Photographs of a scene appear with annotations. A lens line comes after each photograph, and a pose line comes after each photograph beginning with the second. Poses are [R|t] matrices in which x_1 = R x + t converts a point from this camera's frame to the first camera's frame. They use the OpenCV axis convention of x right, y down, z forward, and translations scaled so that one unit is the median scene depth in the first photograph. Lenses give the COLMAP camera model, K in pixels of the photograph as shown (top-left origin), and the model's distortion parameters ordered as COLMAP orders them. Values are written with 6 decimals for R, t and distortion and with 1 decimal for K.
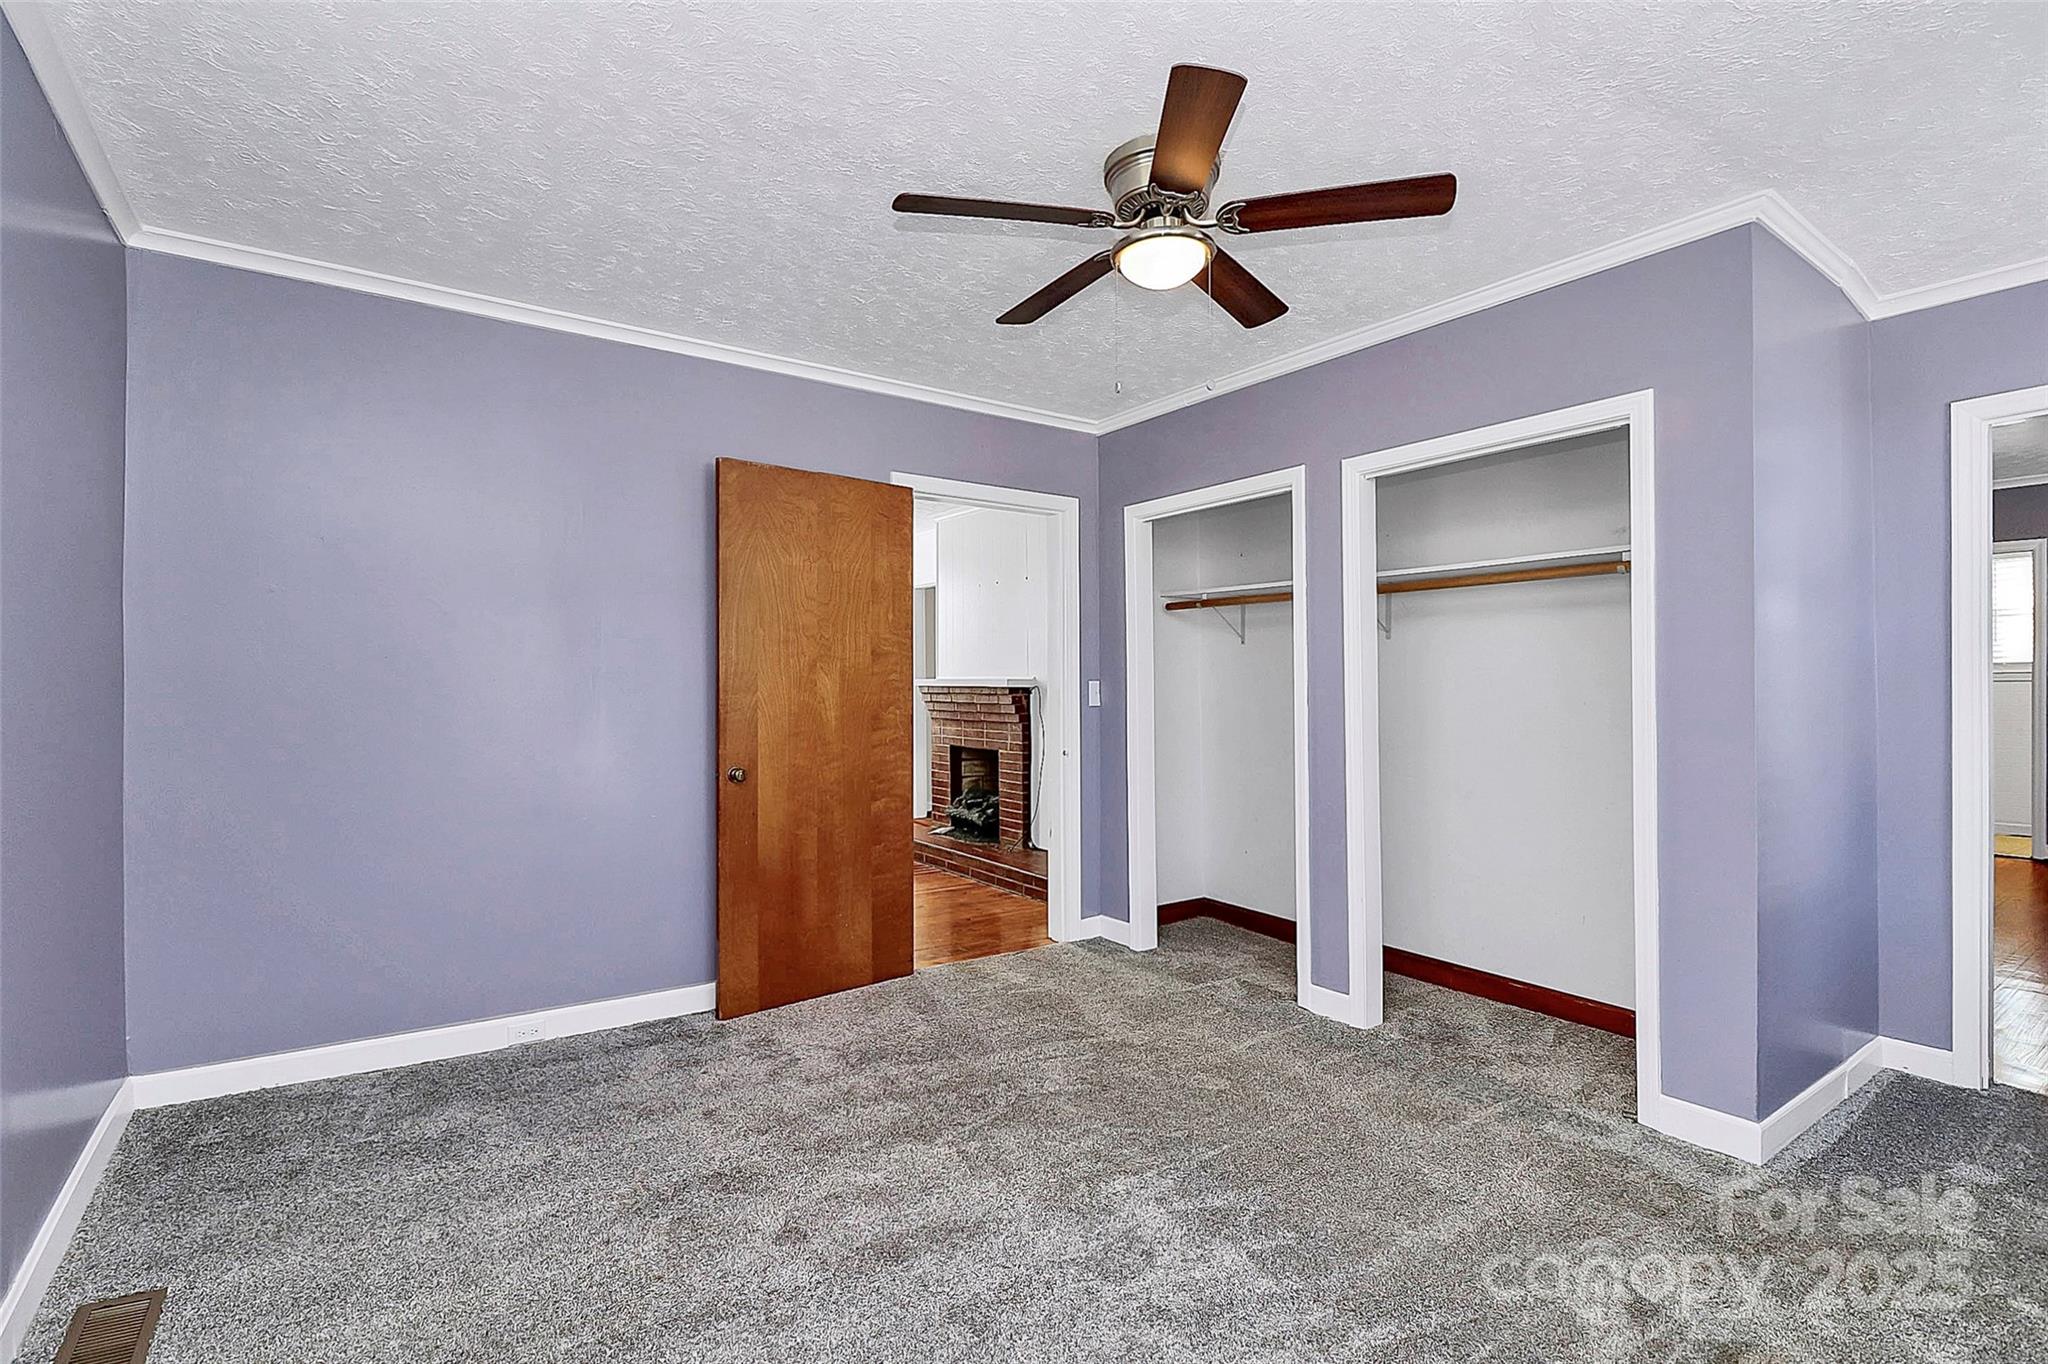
lens RADIAL K [[965.7, 0, 1024.0], [0, 965.7, 682.0], [0, 0, 1]] dist [0.002786, -0.000171]
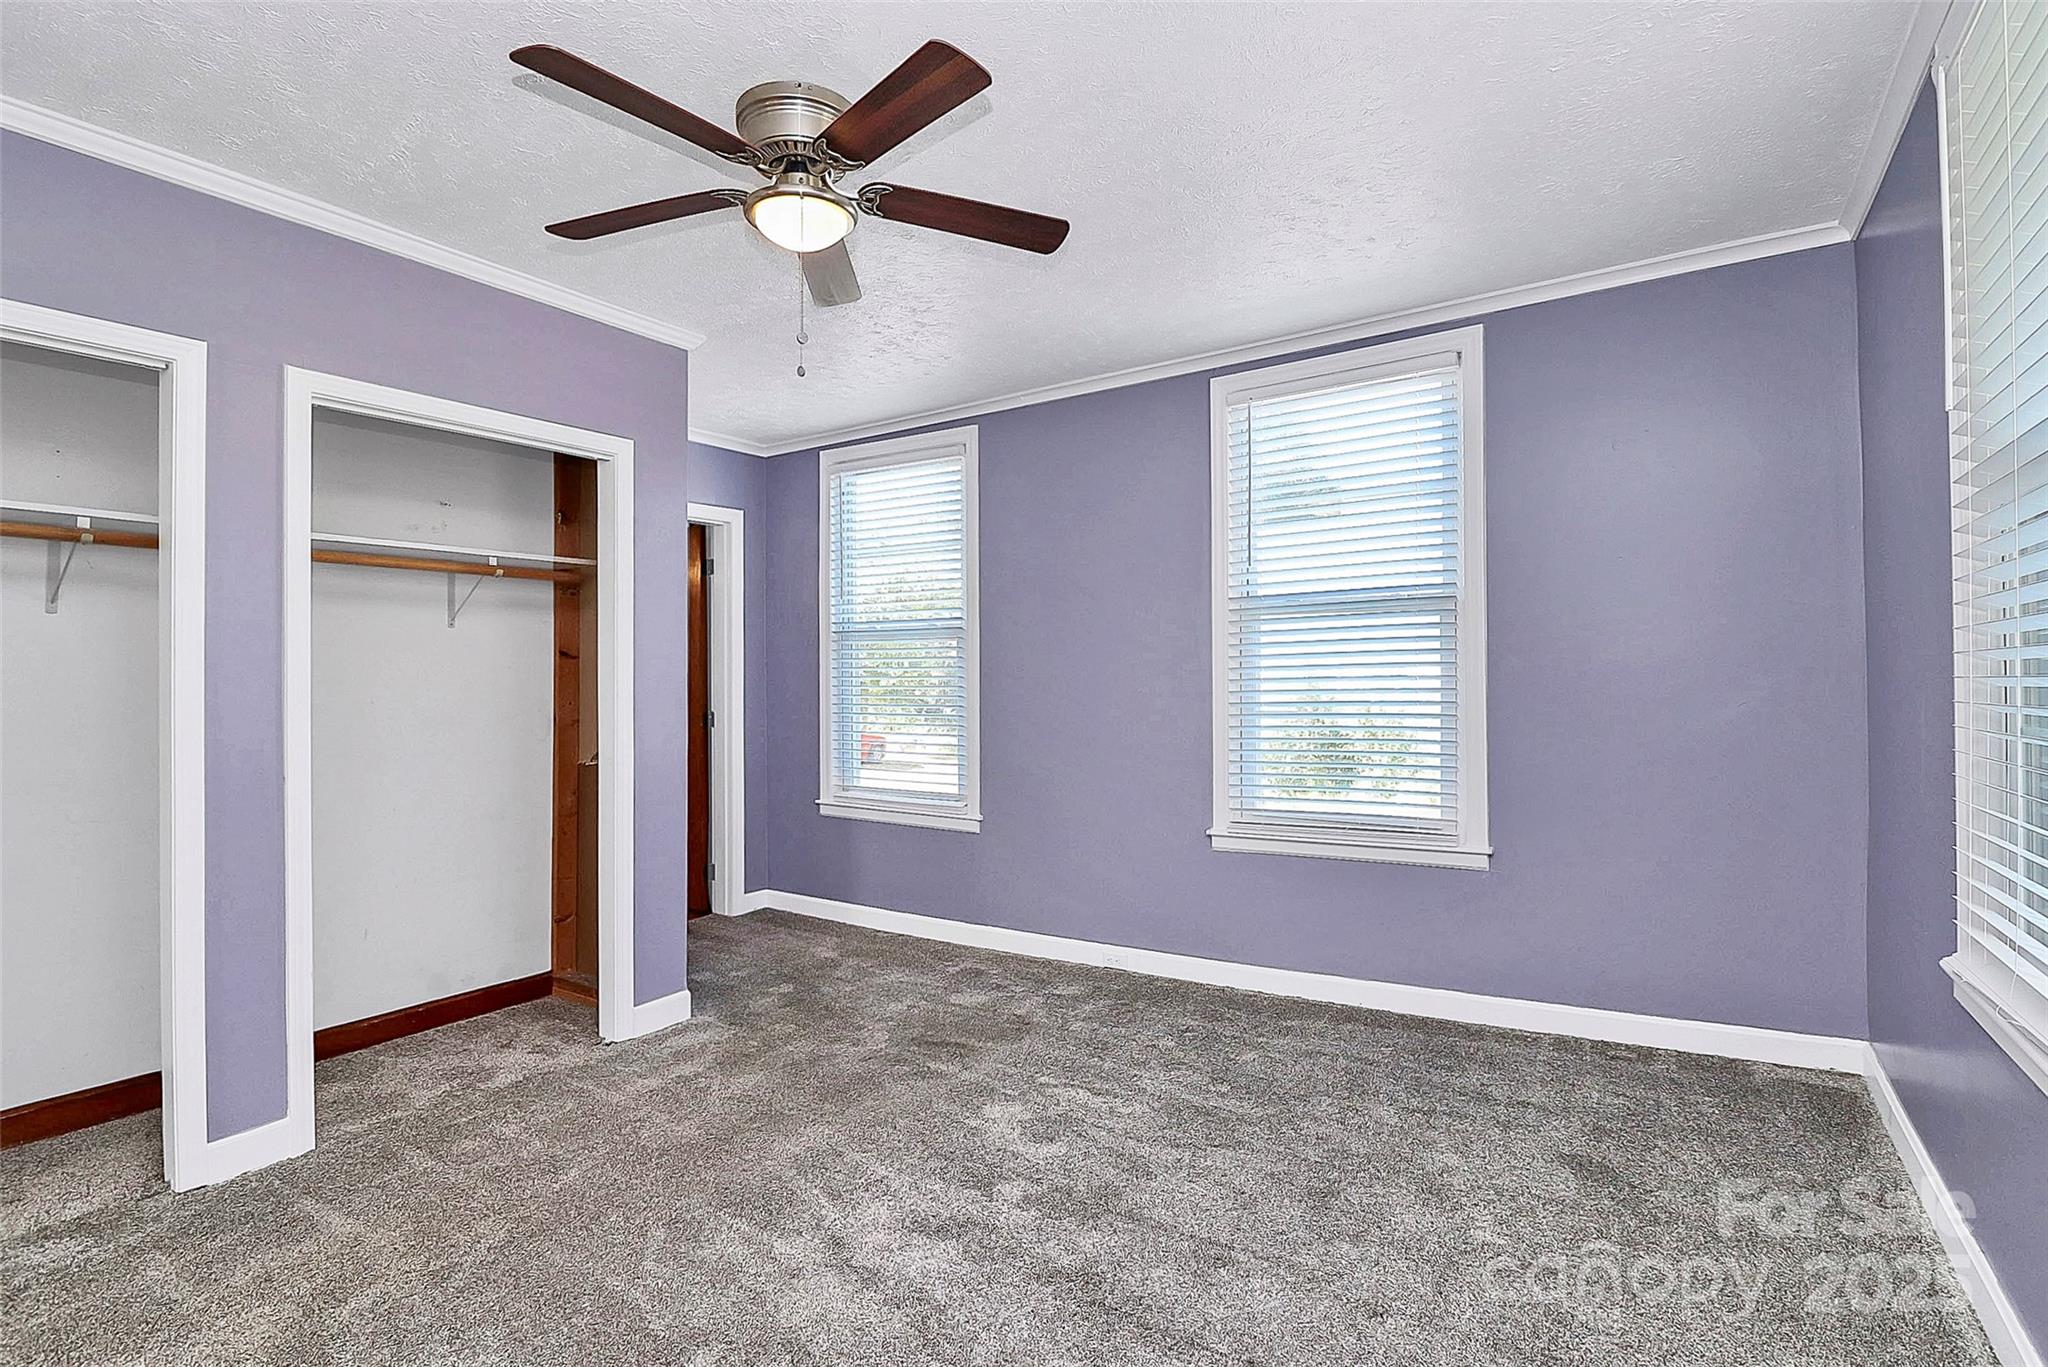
lens RADIAL K [[965.7, 0, 1024.0], [0, 965.7, 683.5], [0, 0, 1]] dist [0.002786, -0.000171]
pose [[-0.370457, -0.010830, 0.928787, -0.507551], [-0.000725, 0.999935, 0.011370, -0.006477], [-0.928849, 0.003538, -0.370440, 0.735969]]
